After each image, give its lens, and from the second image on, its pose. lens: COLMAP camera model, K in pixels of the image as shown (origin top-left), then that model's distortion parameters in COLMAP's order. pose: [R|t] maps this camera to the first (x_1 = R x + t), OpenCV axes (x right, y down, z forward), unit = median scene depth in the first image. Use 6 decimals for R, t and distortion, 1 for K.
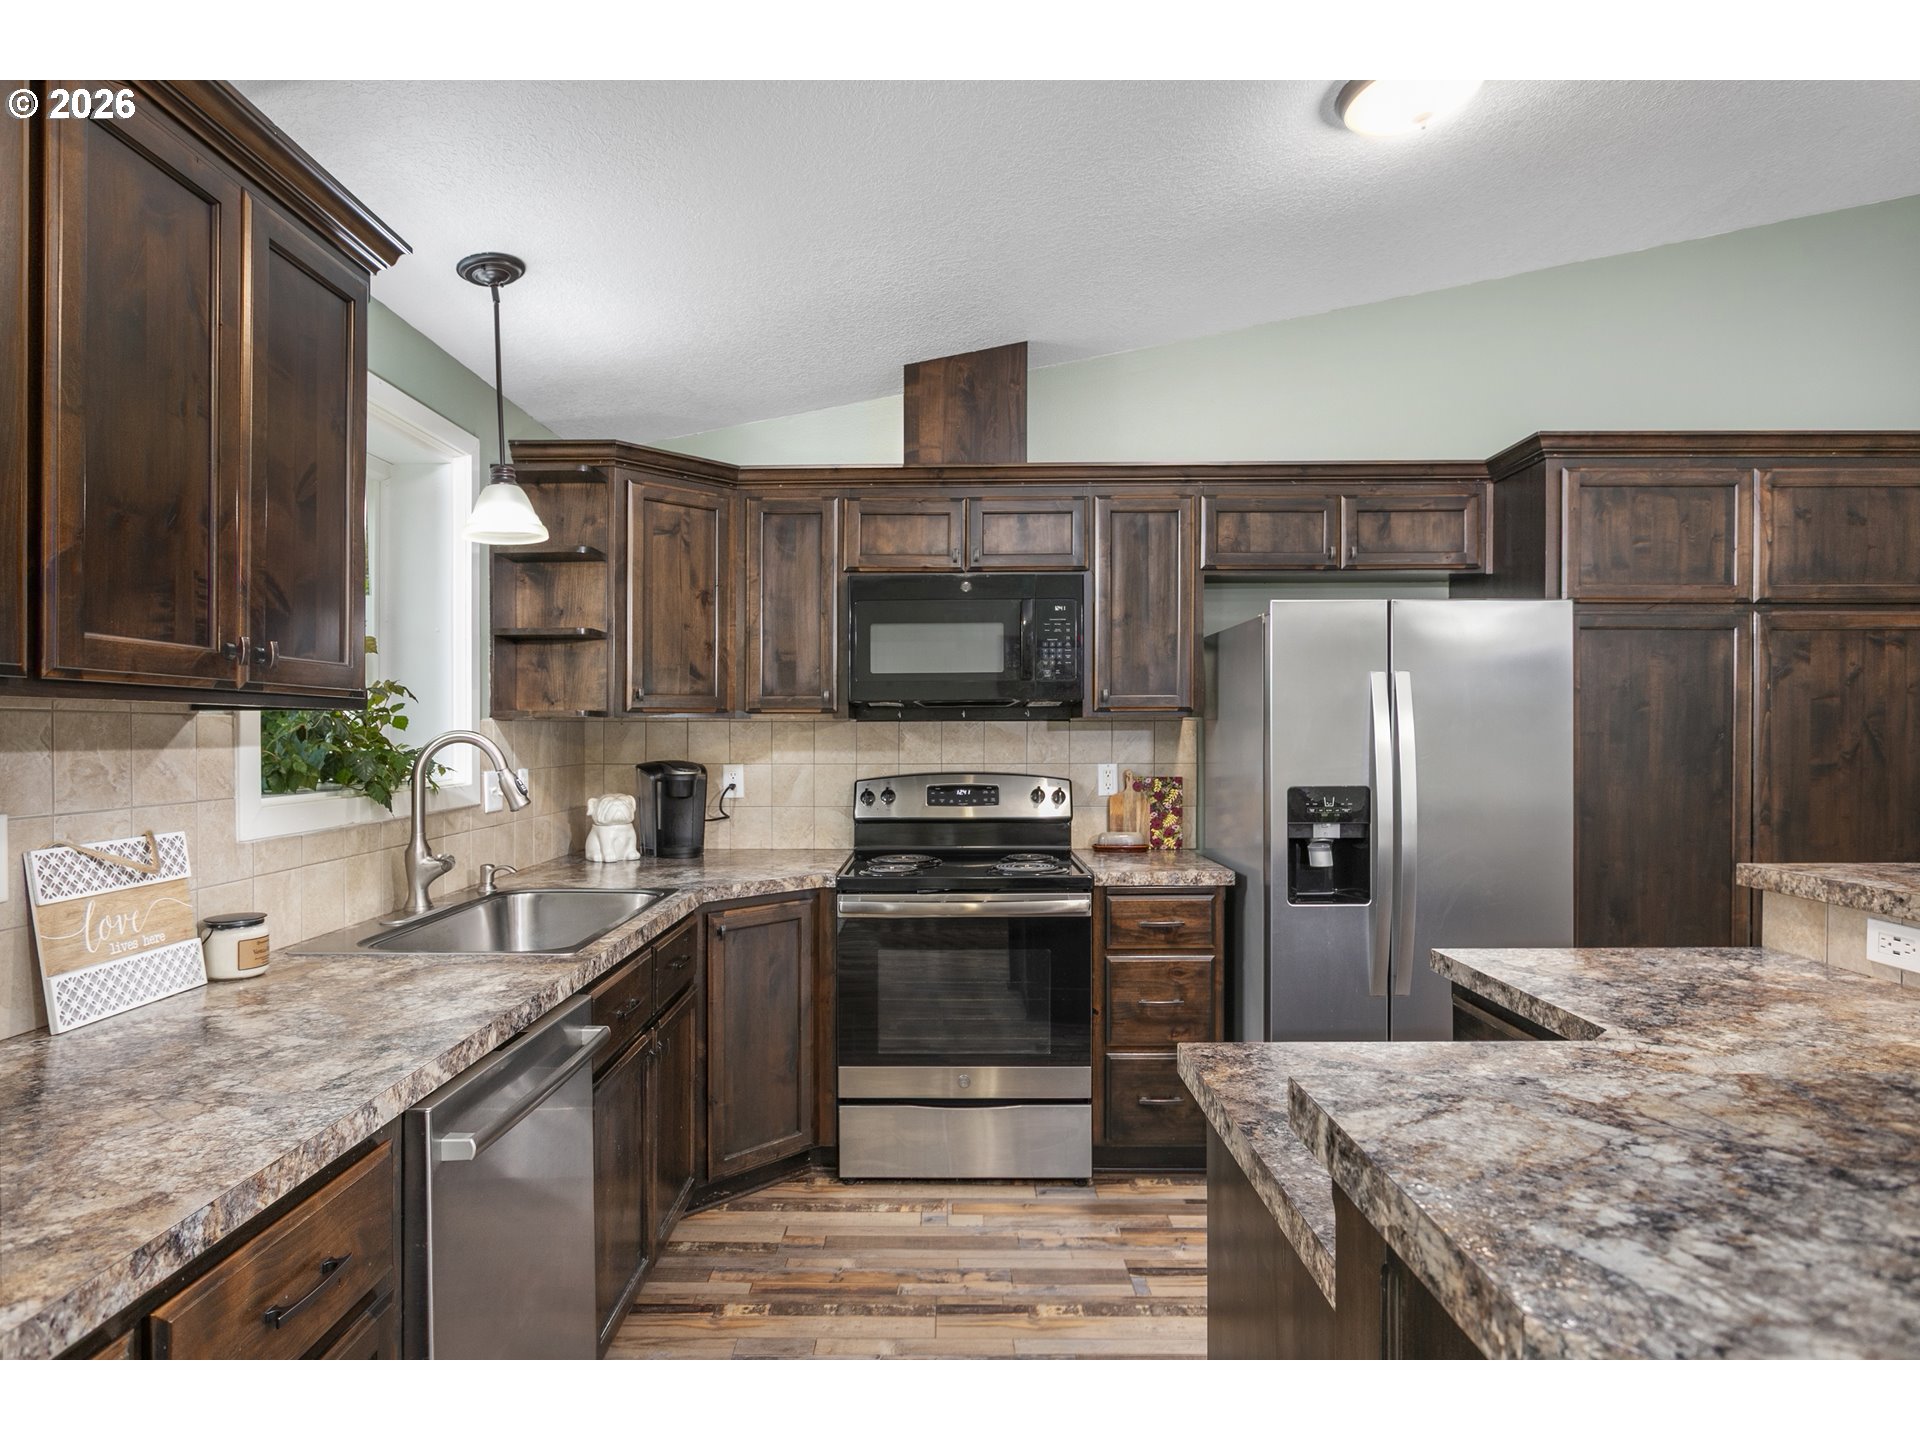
lens RADIAL K [[1114.8, 0, 954.4], [0, 1114.8, 729.1], [0, 0, 1]] dist [-0.009027, 0.001615]
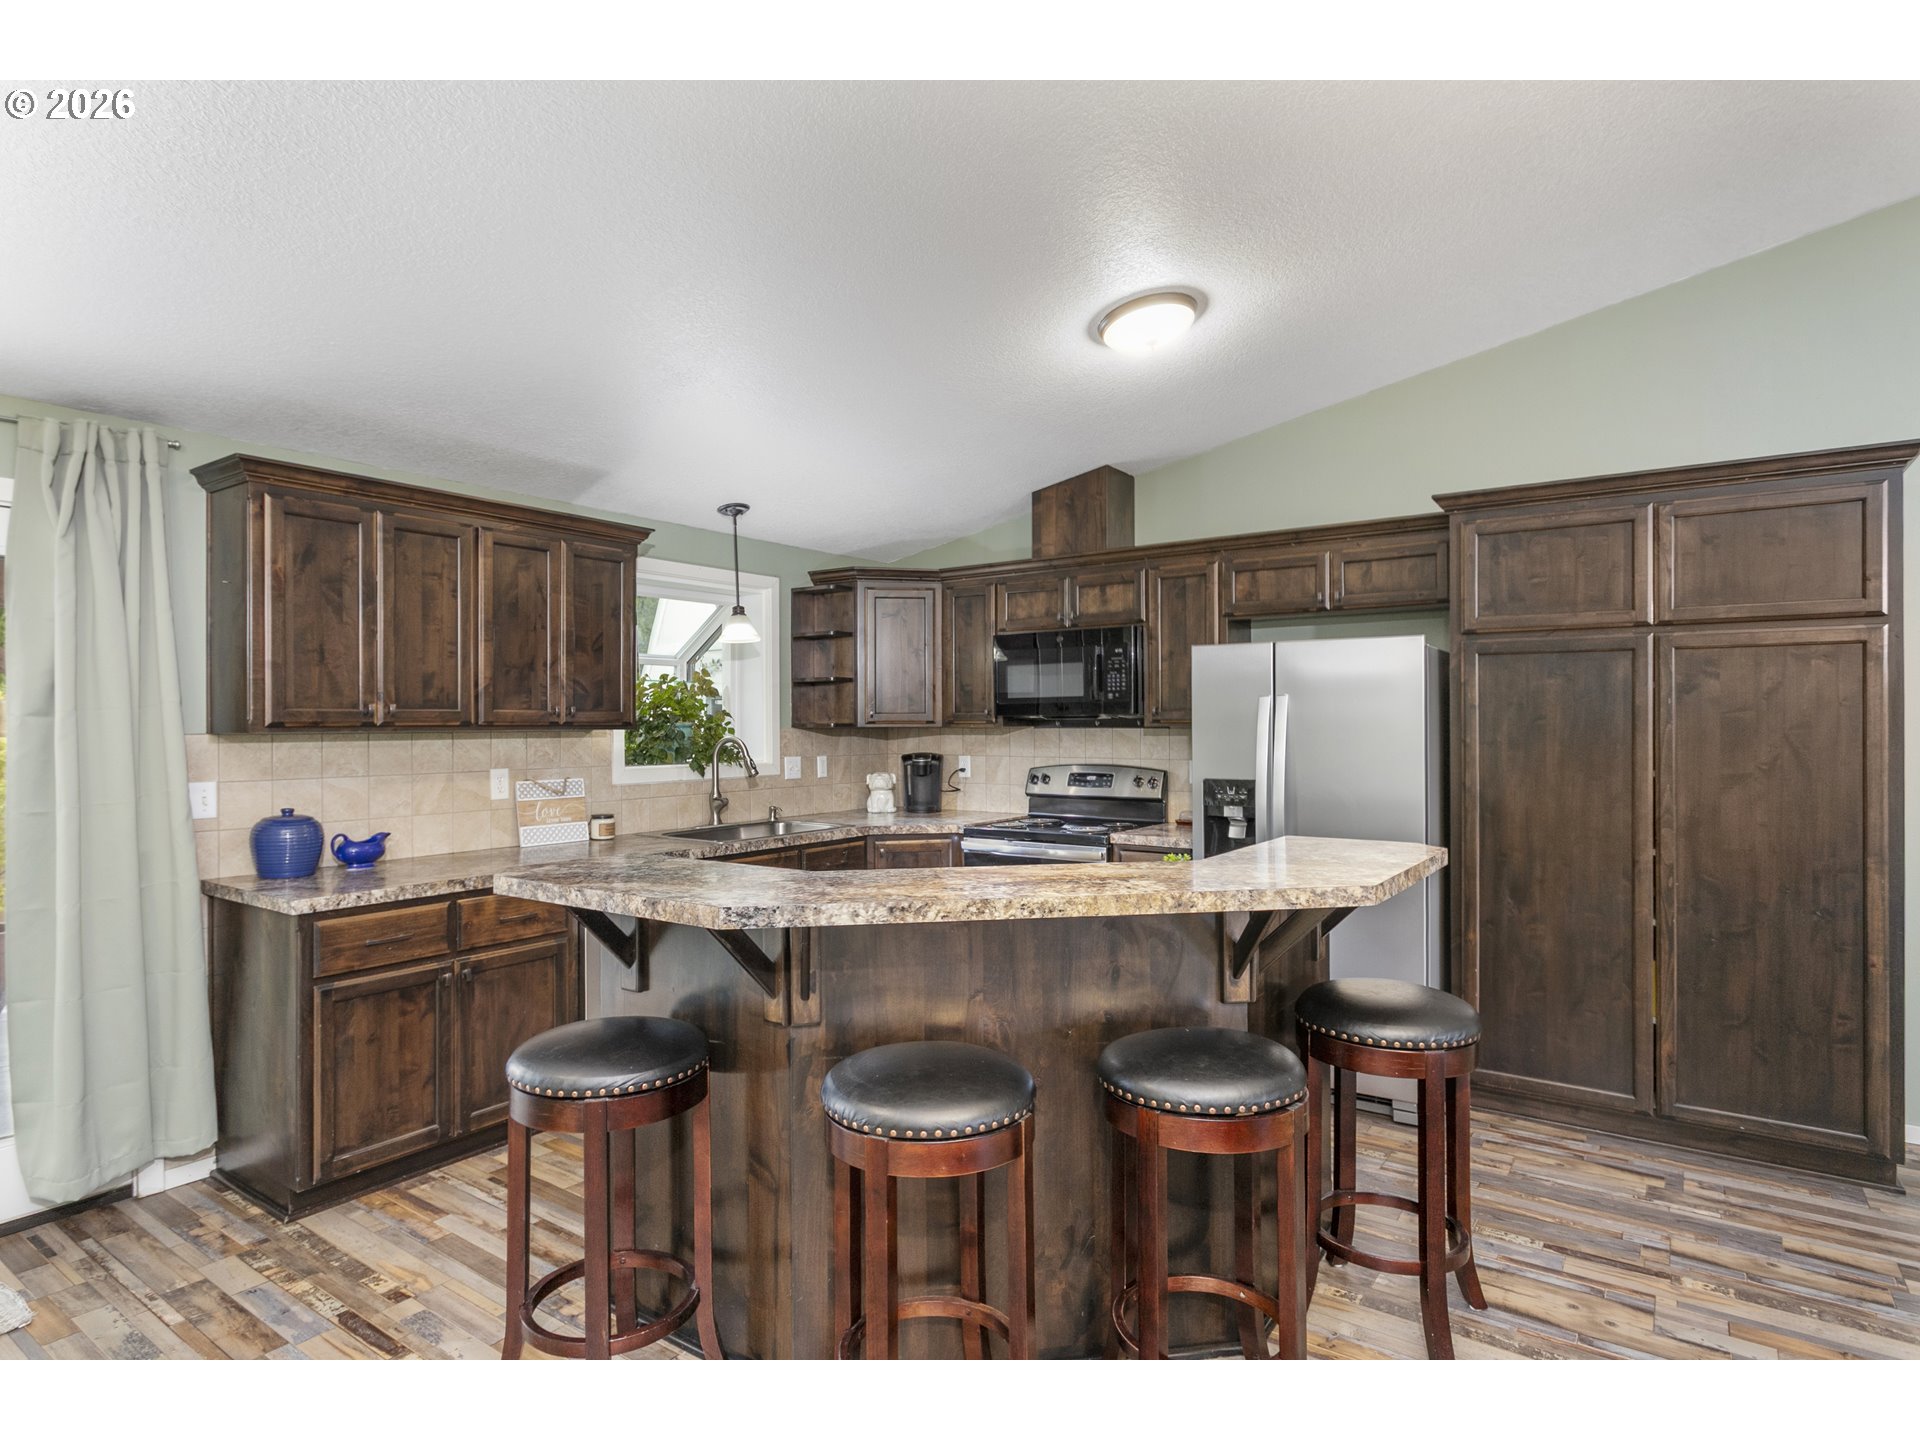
lens RADIAL K [[1114.8, 0, 954.3], [0, 1114.8, 713.5], [0, 0, 1]] dist [-0.009027, 0.001615]
pose [[0.809242, -0.004077, -0.587461, 0.803029], [0.001831, 0.999989, -0.004418, -0.022708], [0.587473, 0.002500, 0.809240, -0.296250]]
